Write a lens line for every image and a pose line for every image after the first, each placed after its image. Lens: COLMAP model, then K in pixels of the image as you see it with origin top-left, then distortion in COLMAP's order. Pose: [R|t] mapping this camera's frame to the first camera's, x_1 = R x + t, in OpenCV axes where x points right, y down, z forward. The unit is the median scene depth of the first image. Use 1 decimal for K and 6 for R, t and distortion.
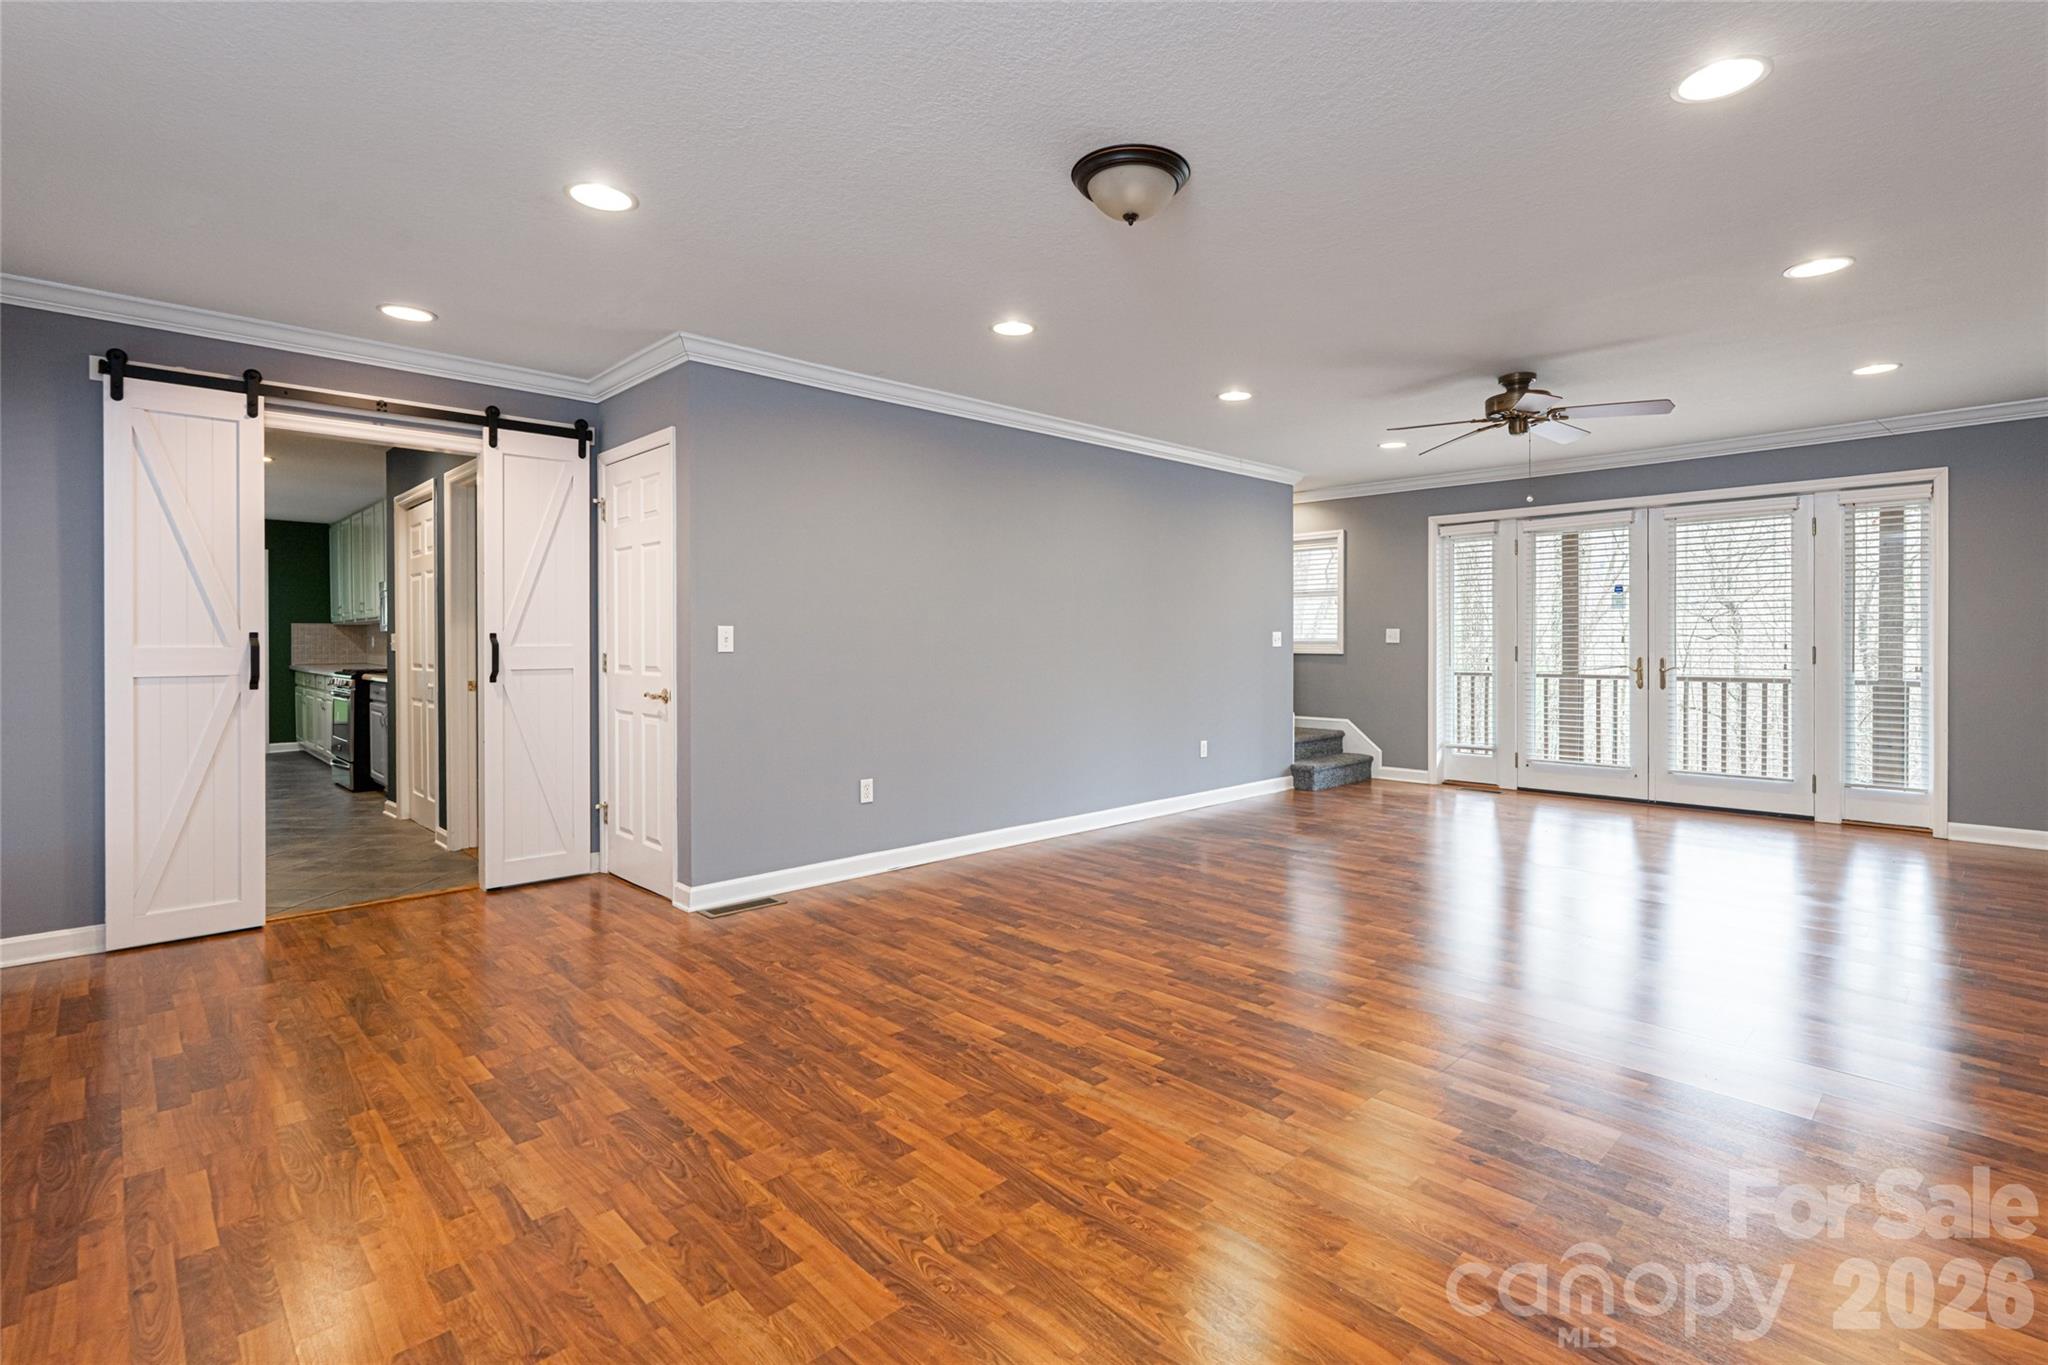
lens RADIAL K [[968.9, 0, 1041.2], [0, 968.9, 644.8], [0, 0, 1]] dist [0.024278, -0.000172]
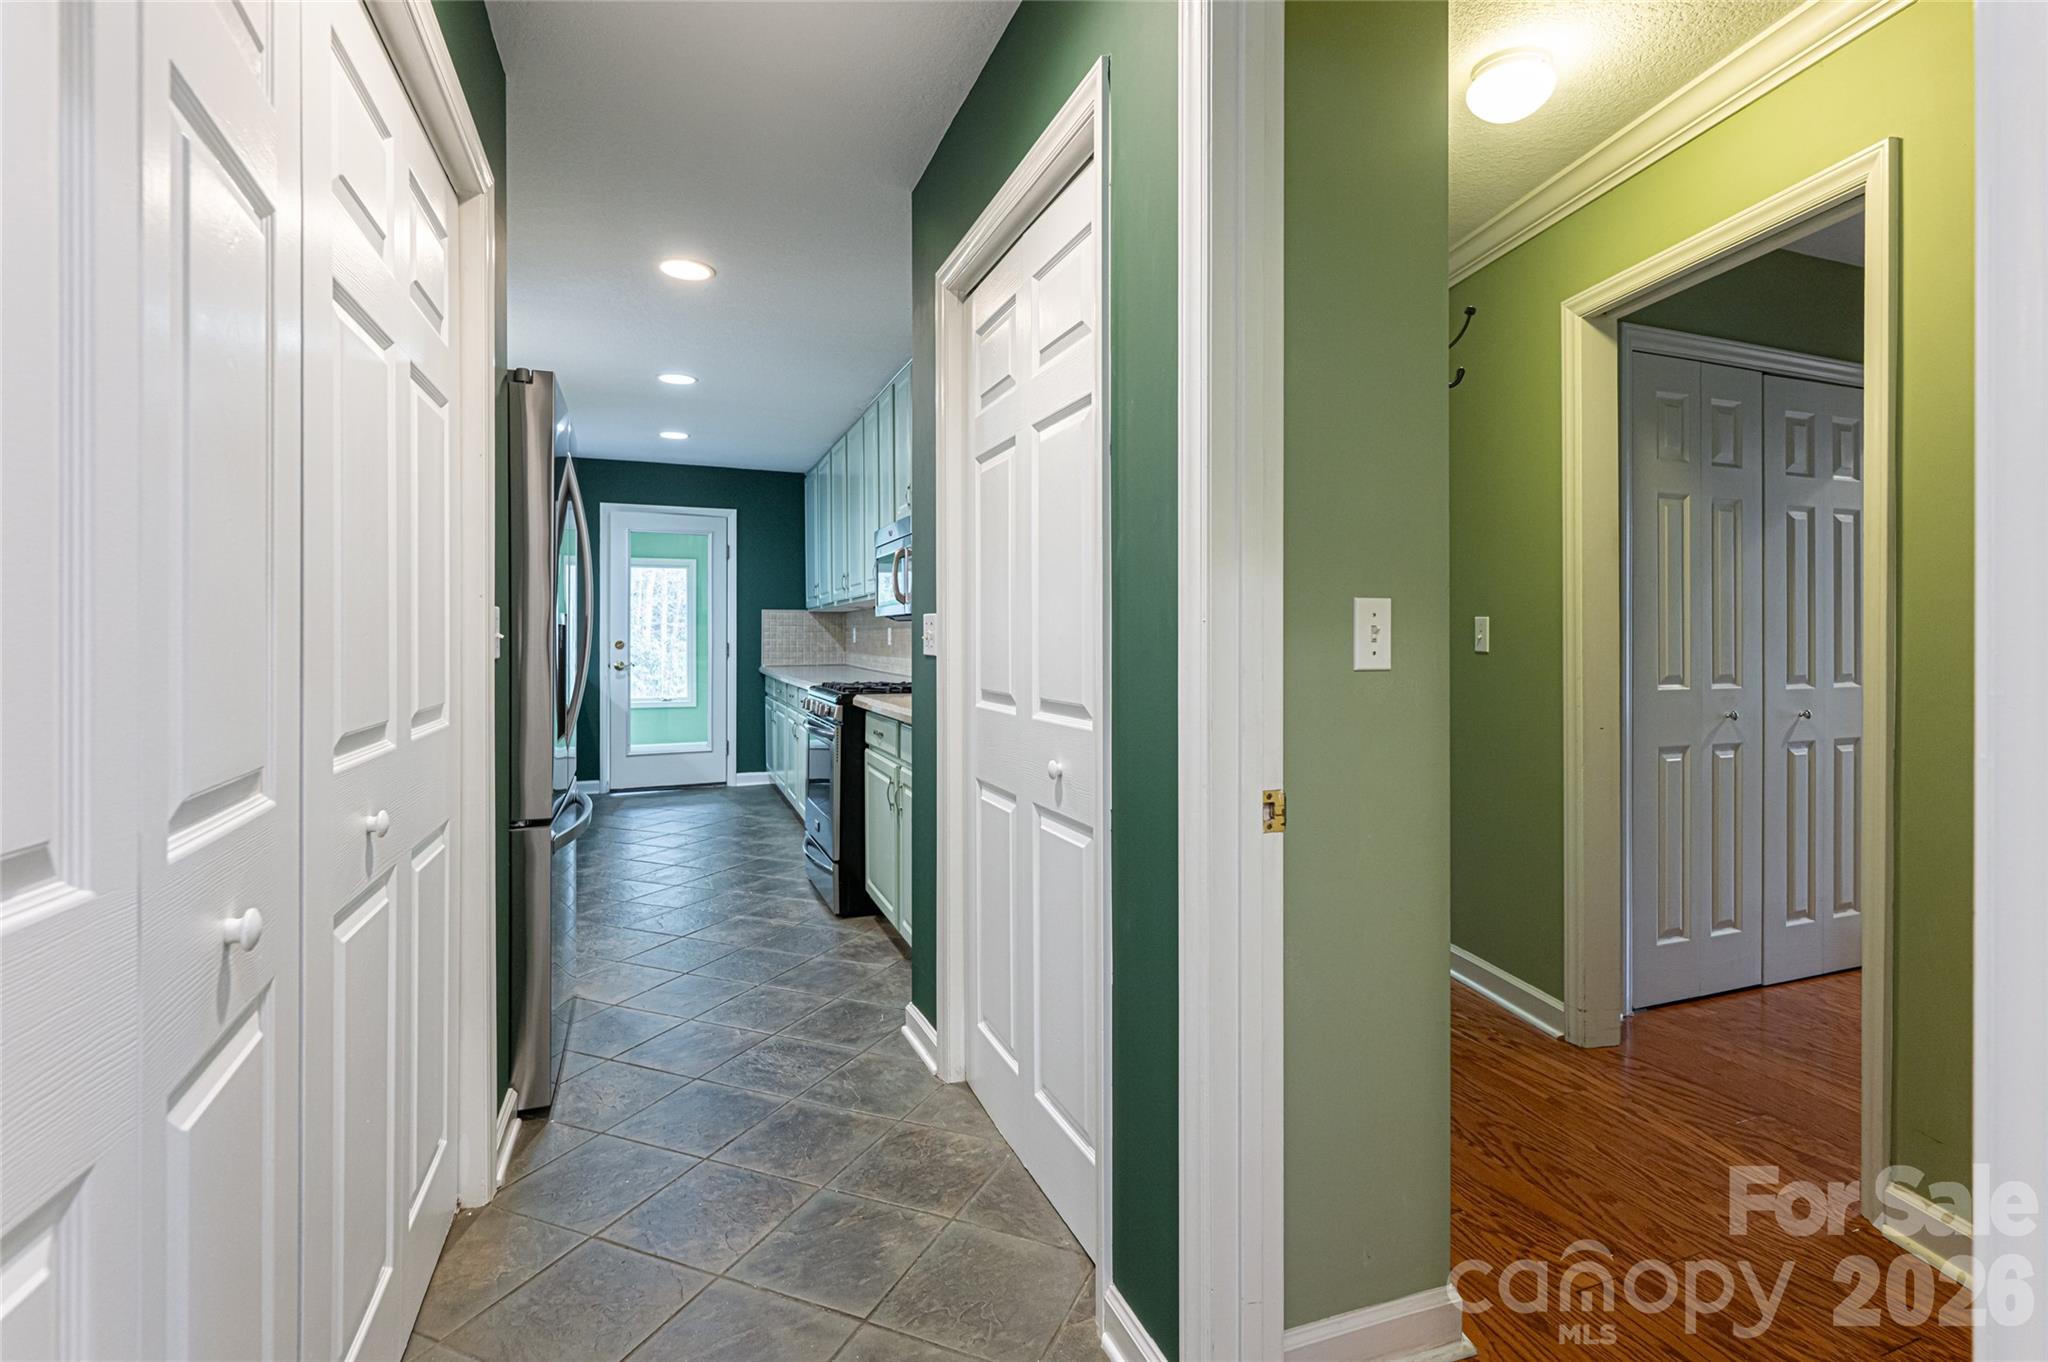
lens RADIAL K [[968.9, 0, 1042.3], [0, 968.9, 636.4], [0, 0, 1]] dist [0.024278, -0.000172]
pose [[0.926113, 0.003816, -0.377226, -0.138354], [-0.006323, 0.999965, -0.005408, 0.000231], [0.377192, 0.007393, 0.926105, 0.190670]]
